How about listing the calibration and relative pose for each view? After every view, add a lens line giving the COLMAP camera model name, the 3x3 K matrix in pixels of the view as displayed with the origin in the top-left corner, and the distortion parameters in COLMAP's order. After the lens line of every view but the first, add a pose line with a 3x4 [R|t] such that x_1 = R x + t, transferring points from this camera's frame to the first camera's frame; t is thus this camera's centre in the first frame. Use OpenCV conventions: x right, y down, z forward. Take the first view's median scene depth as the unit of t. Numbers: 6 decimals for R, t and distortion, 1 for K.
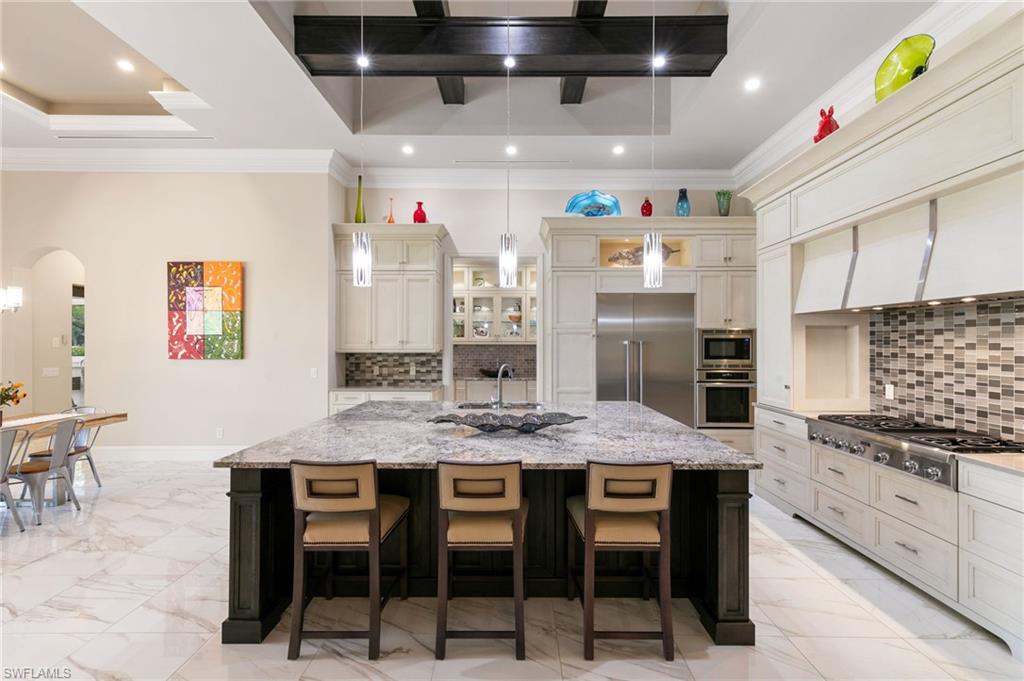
lens RADIAL K [[459.2, 0, 512.0], [0, 459.2, 340.5], [0, 0, 1]] dist [0.008019, -0.000671]
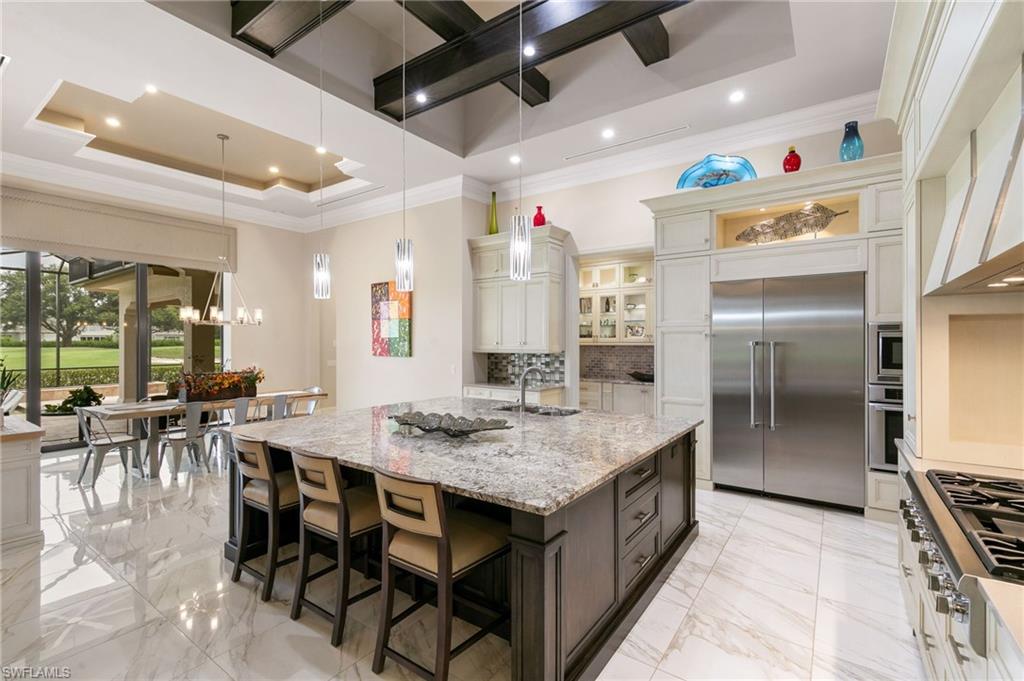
lens RADIAL K [[459.2, 0, 512.0], [0, 459.2, 340.5], [0, 0, 1]] dist [0.008019, -0.000671]
pose [[0.817015, -0.004172, -0.576601, 0.360052], [0.004595, 0.999989, -0.000724, -0.002036], [0.576598, -0.002058, 0.817026, 0.137652]]
